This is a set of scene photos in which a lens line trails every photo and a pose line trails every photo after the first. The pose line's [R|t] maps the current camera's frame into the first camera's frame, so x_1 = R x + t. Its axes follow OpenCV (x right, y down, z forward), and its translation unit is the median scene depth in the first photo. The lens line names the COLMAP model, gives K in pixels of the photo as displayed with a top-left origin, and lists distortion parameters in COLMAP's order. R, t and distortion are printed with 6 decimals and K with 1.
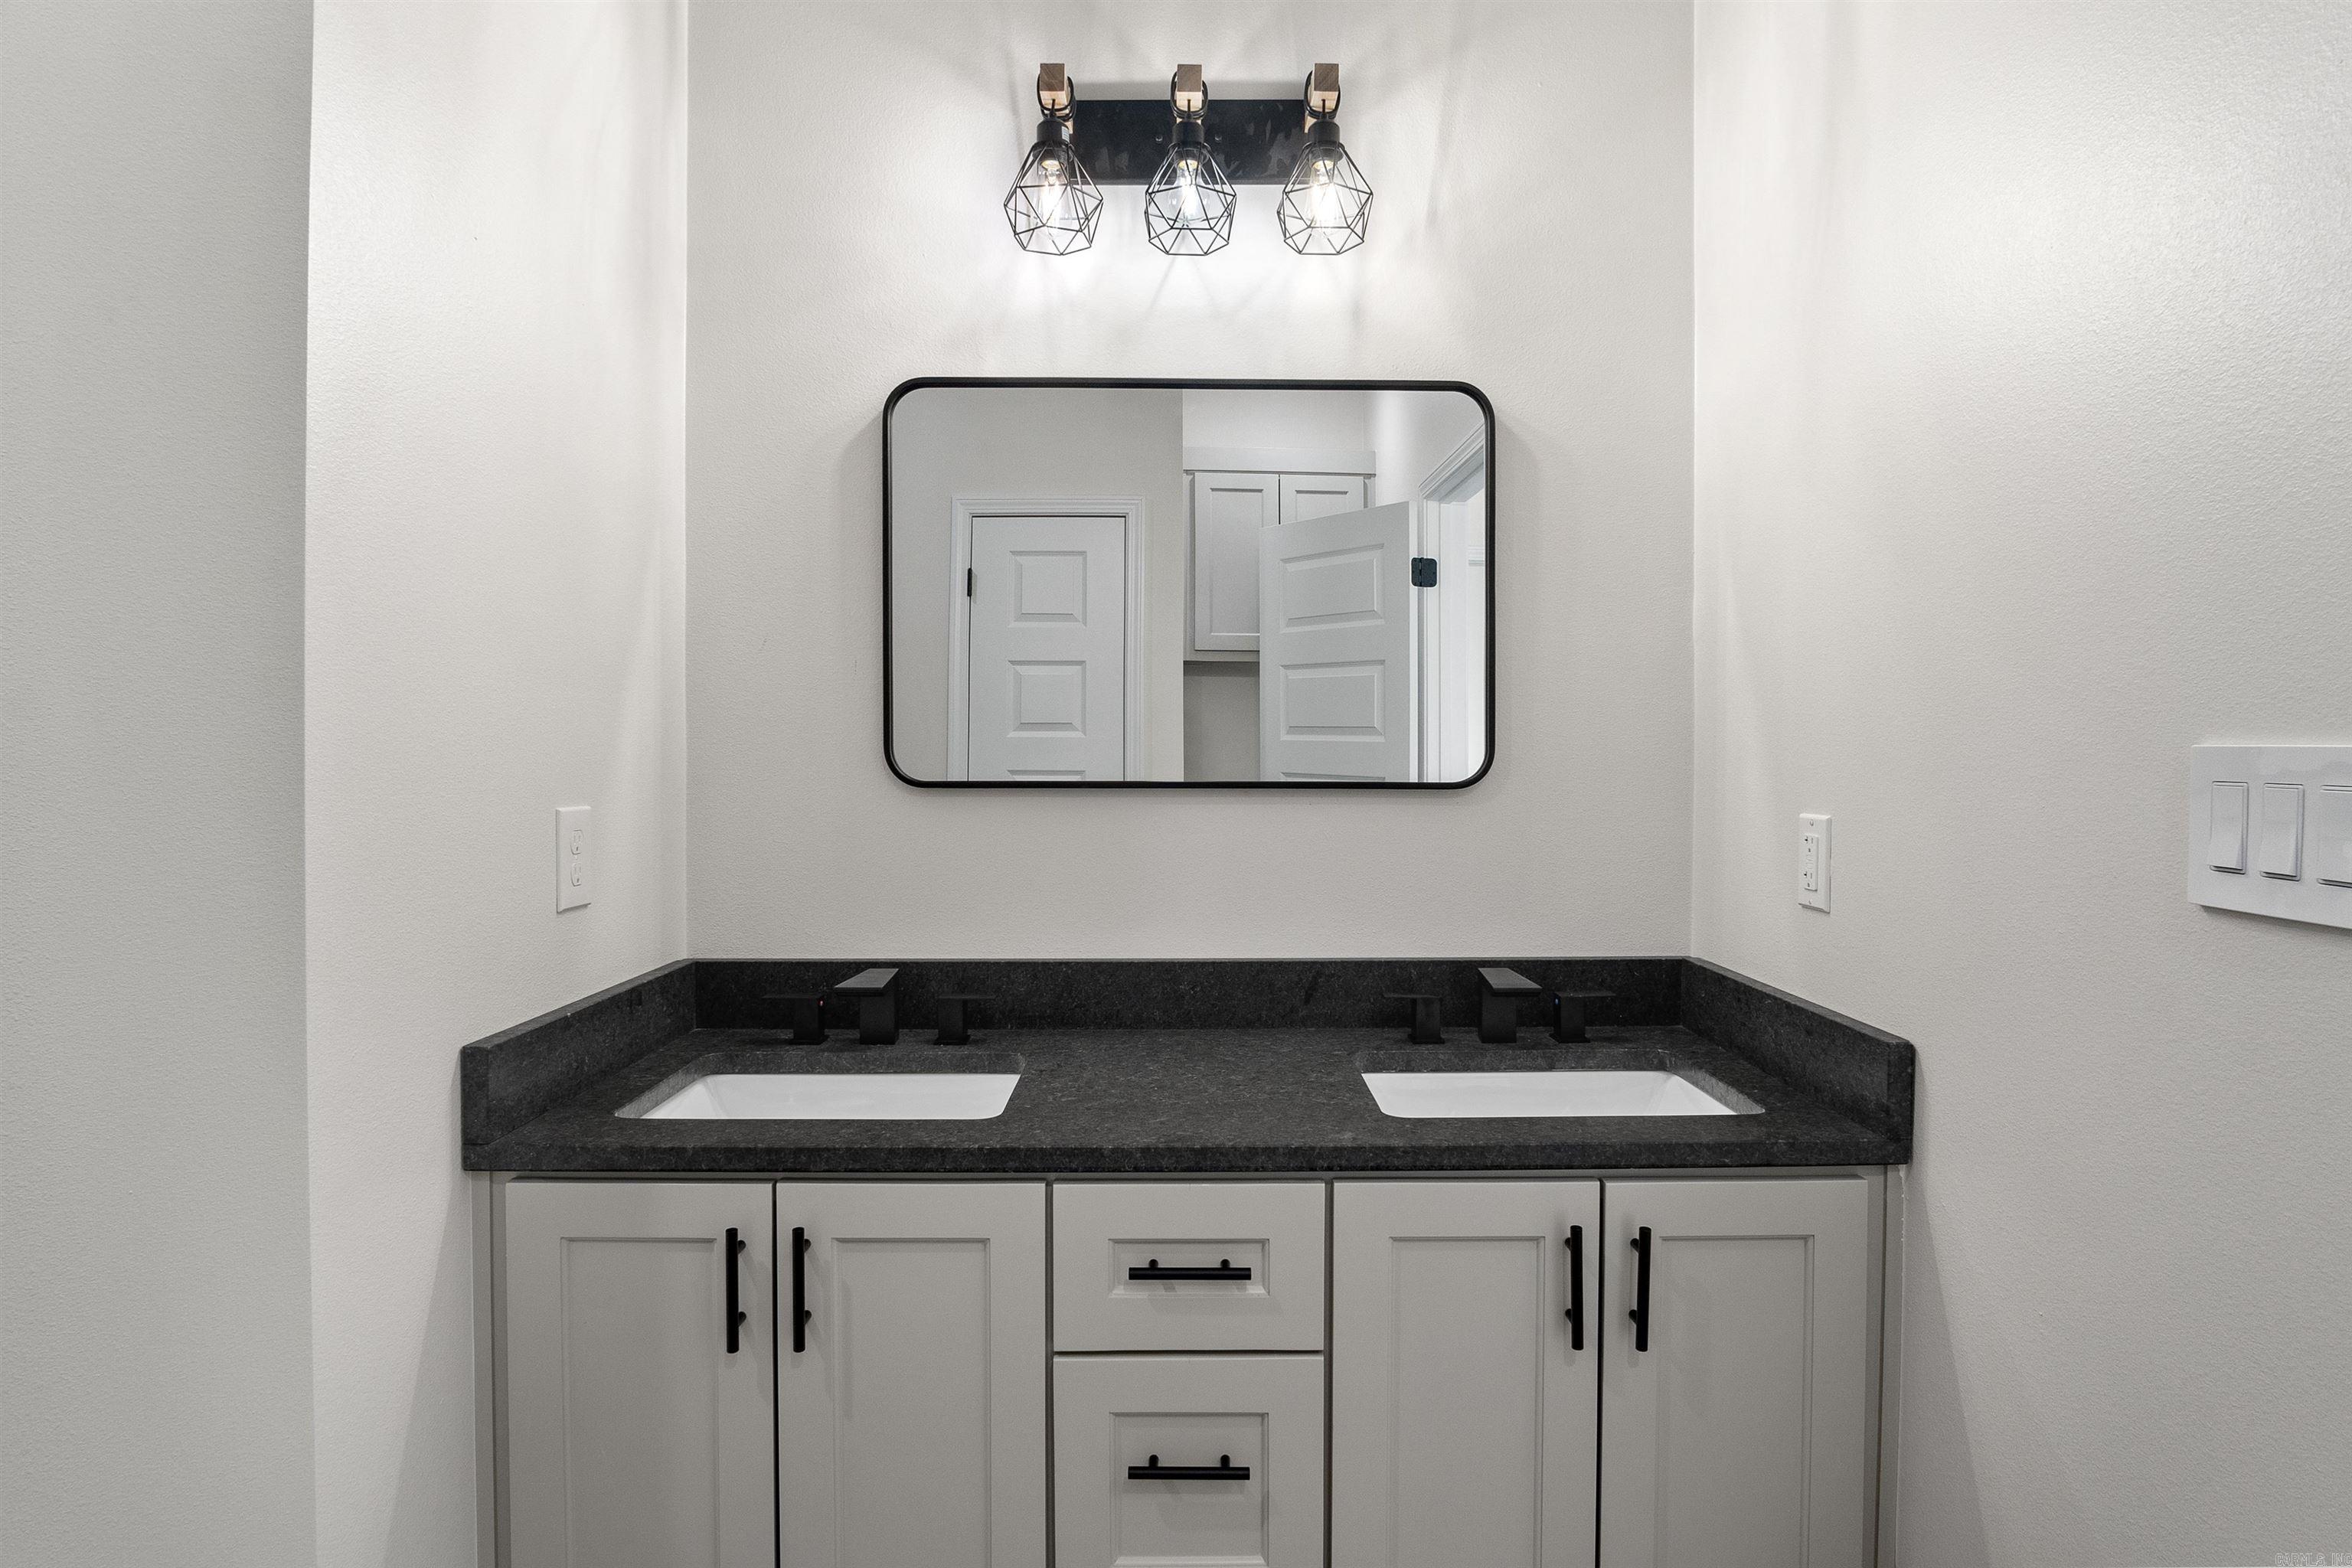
lens RADIAL K [[1293.1, 0, 1166.8], [0, 1293.1, 743.8], [0, 0, 1]] dist [0.005589, 0.000589]
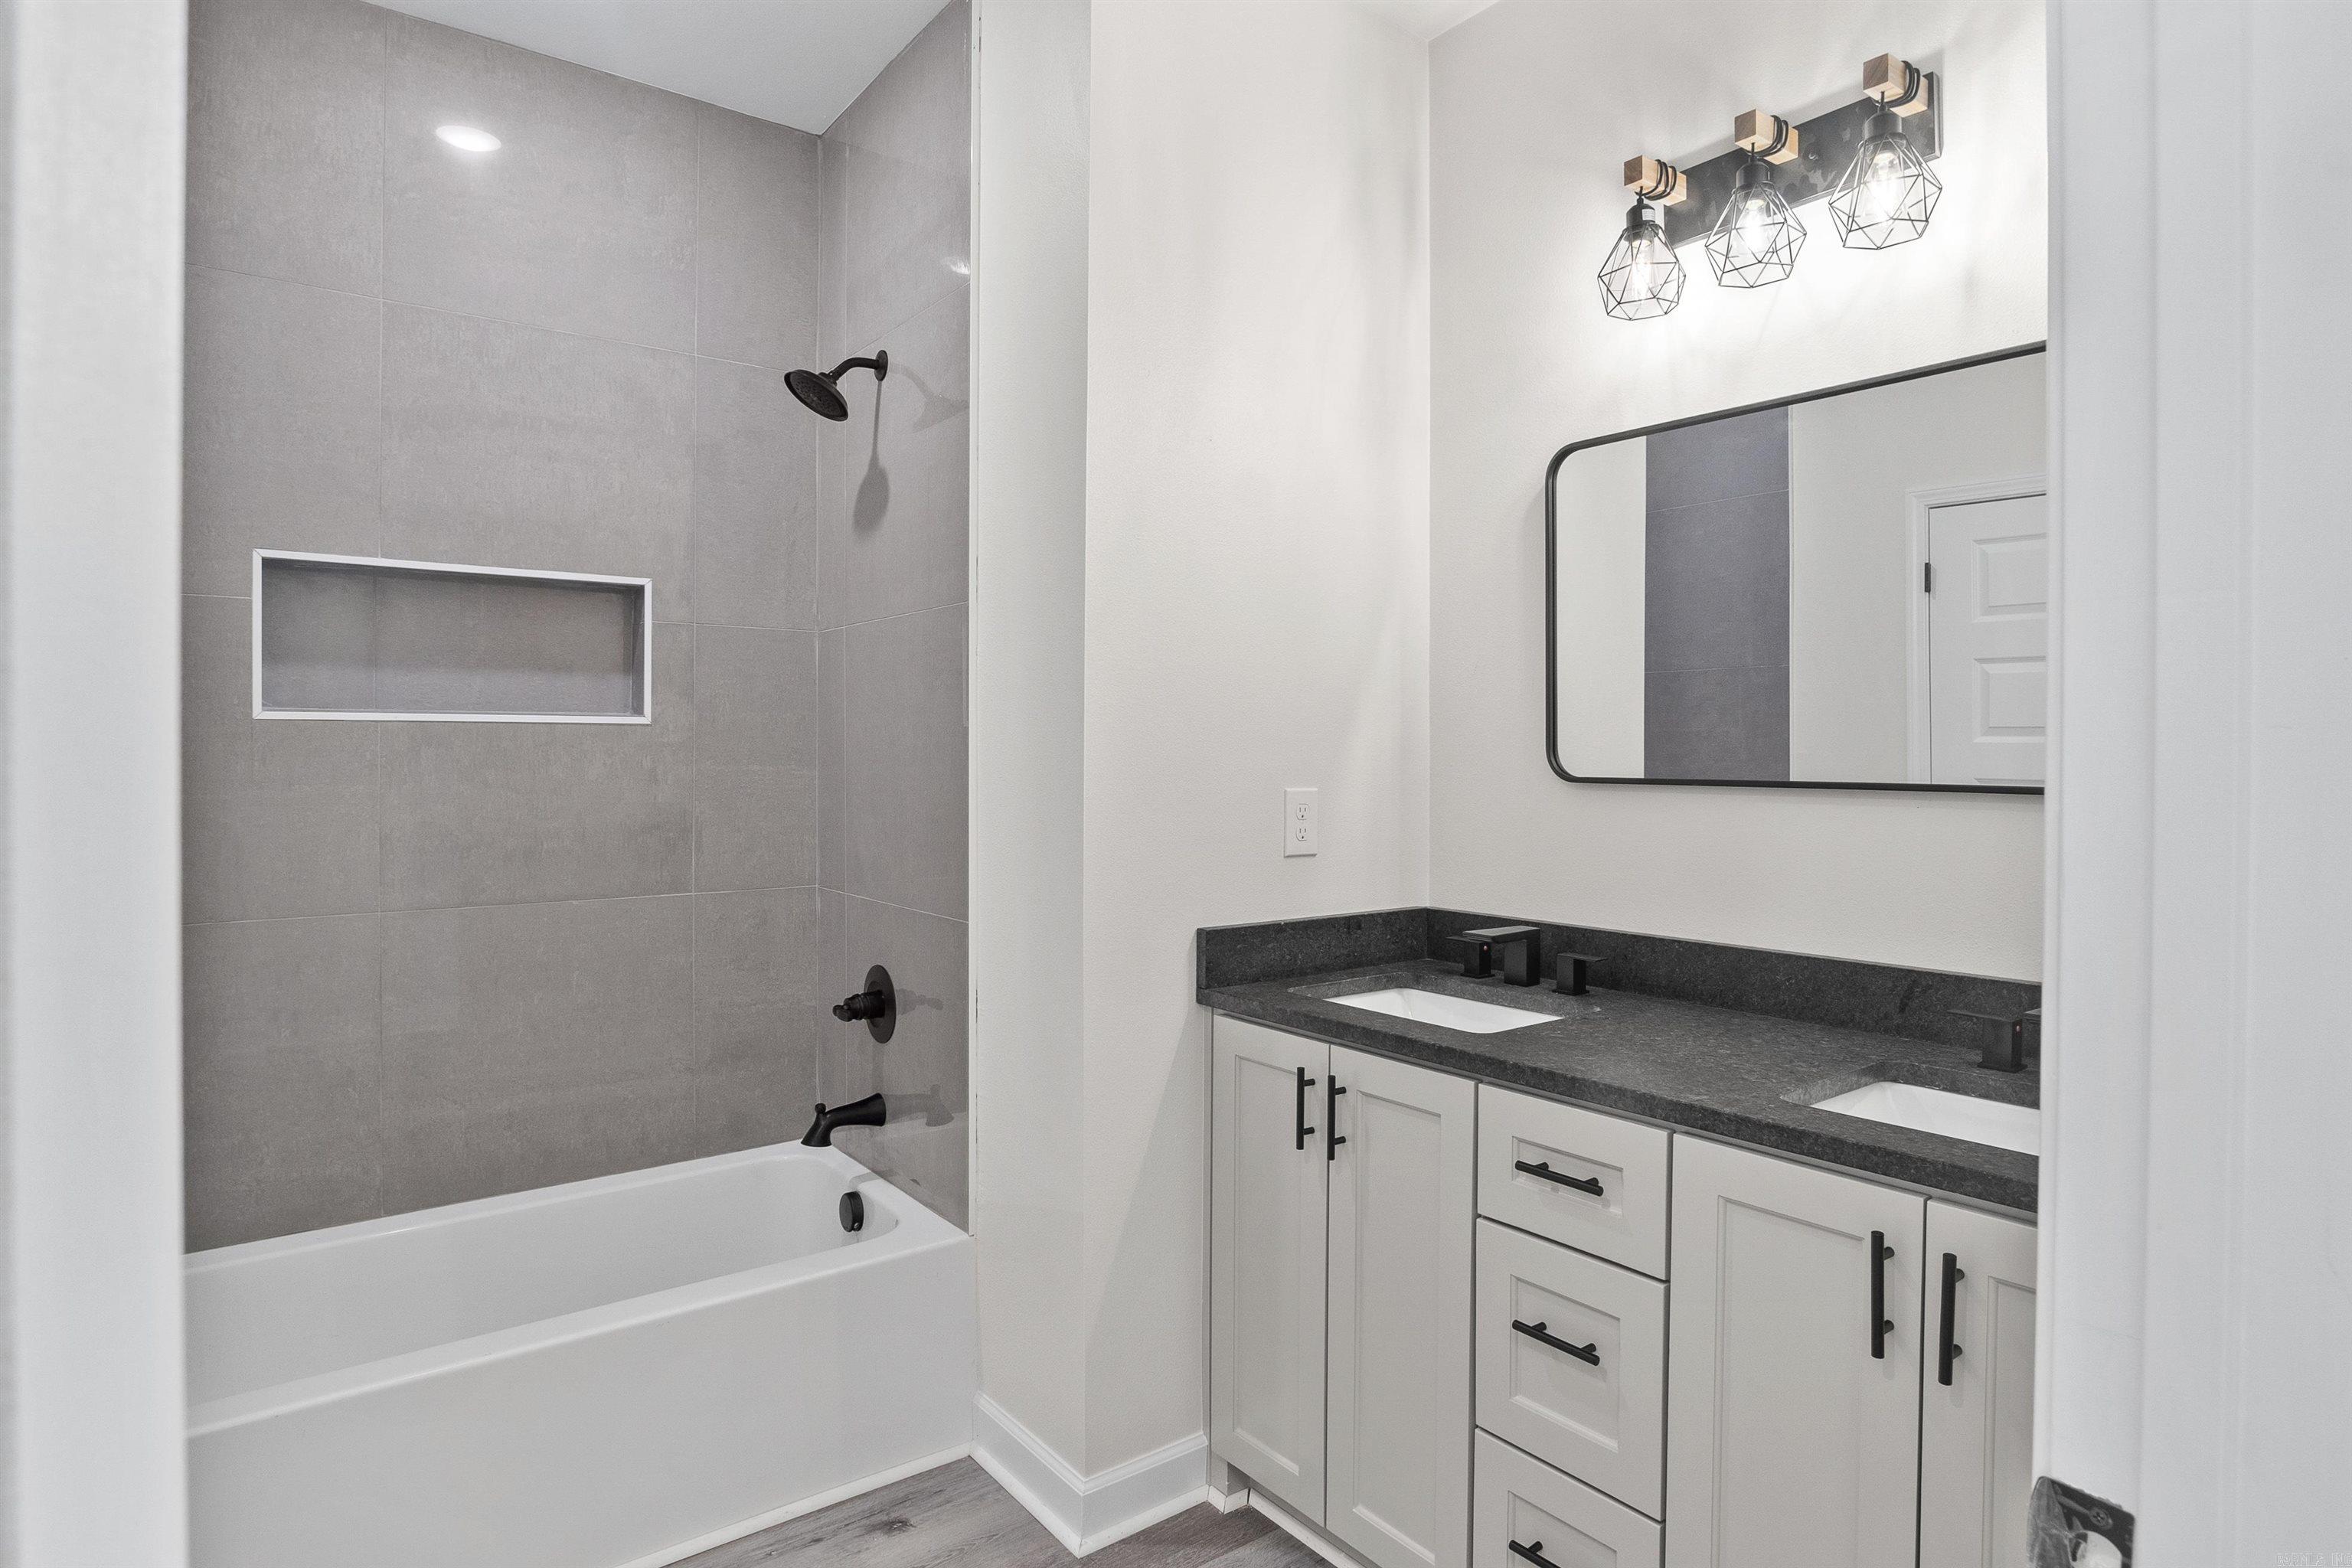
lens RADIAL K [[1259.6, 0, 1190.0], [0, 1259.6, 771.6], [0, 0, 1]] dist [-0.035432, 0.009782]
pose [[0.621793, 0.016795, -0.783002, 0.508743], [-0.000206, 0.999774, 0.021281, -0.001130], [0.783182, -0.013071, 0.621655, -0.005841]]
